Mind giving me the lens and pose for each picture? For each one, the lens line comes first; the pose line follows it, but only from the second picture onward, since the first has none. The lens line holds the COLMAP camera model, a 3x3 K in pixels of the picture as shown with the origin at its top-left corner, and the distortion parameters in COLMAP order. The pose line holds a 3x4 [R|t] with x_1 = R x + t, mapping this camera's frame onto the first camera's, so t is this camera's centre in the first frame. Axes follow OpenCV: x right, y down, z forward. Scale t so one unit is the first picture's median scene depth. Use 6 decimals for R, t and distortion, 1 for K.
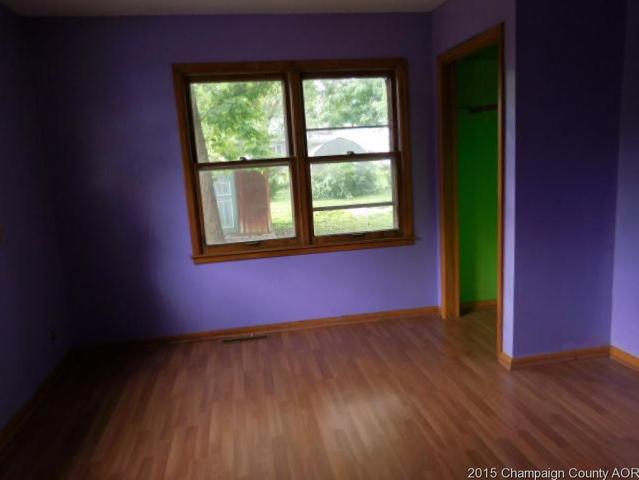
lens RADIAL K [[475.2, 0, 319.5], [0, 475.2, 240.0], [0, 0, 1]] dist [-0.000583, 0.000189]
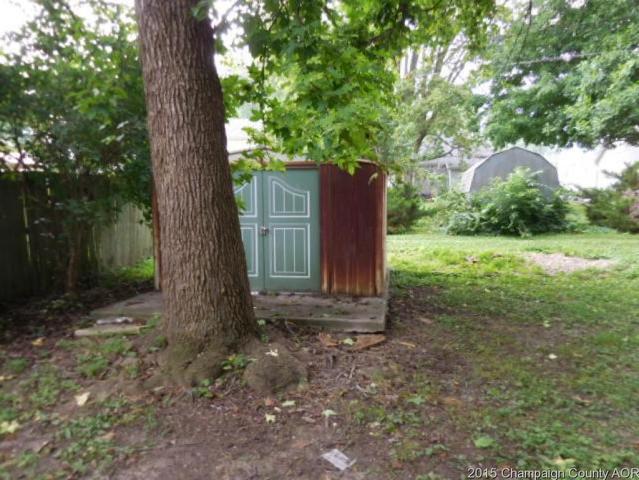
lens RADIAL K [[475.2, 0, 319.5], [0, 475.2, 240.0], [0, 0, 1]] dist [-0.000583, 0.000189]
pose [[0.948301, 0.074354, -0.308539, -0.005372], [-0.092310, 0.994758, -0.043992, -0.026244], [0.303651, 0.070199, 0.950194, 0.274677]]
